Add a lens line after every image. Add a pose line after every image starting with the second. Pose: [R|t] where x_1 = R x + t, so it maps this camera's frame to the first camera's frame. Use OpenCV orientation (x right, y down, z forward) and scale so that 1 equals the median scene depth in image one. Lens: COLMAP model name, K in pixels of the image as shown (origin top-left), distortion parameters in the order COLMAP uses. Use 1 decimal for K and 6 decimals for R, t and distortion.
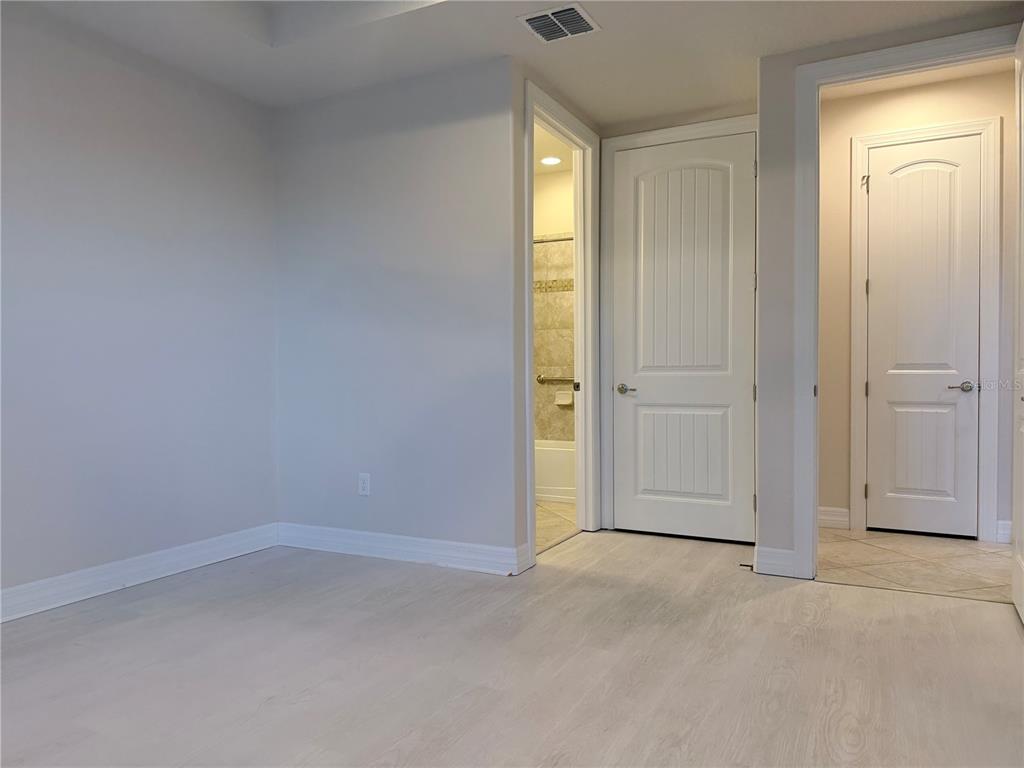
lens RADIAL K [[720.9, 0, 512.0], [0, 720.9, 384.0], [0, 0, 1]] dist [0.087357, -0.112356]
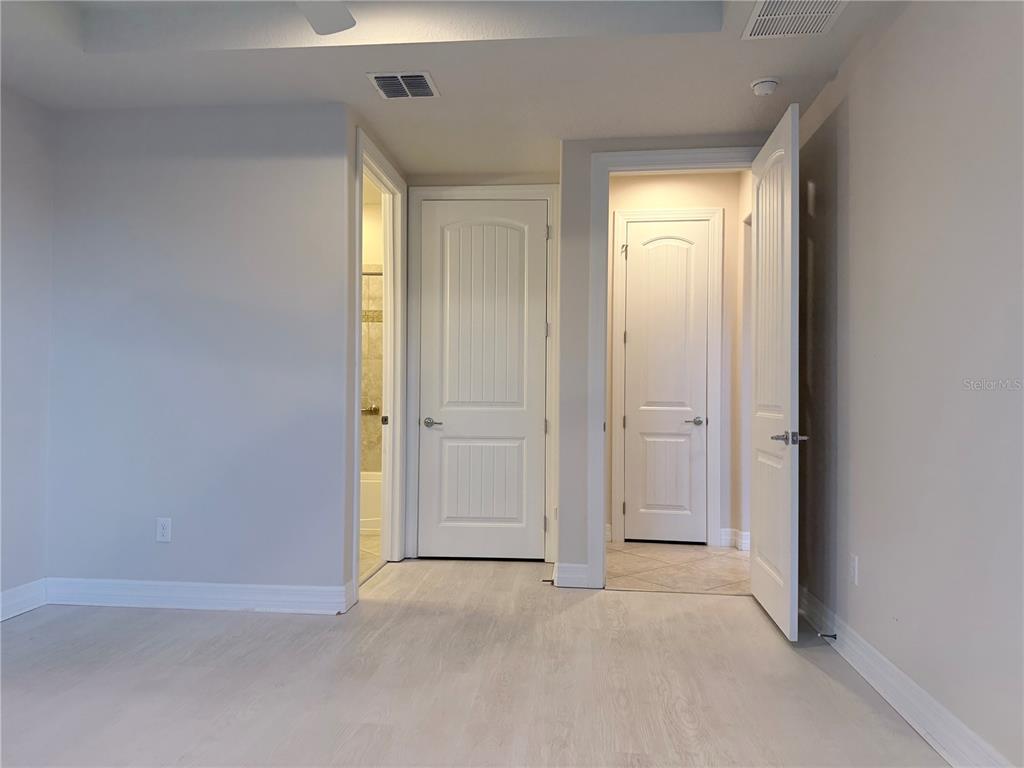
lens RADIAL K [[712.5, 0, 512.0], [0, 712.5, 384.0], [0, 0, 1]] dist [0.178612, -0.281789]
pose [[0.930331, 0.017483, 0.366305, -0.124597], [-0.005868, 0.999445, -0.032797, -0.017013], [-0.366675, 0.028363, 0.929917, -0.025236]]
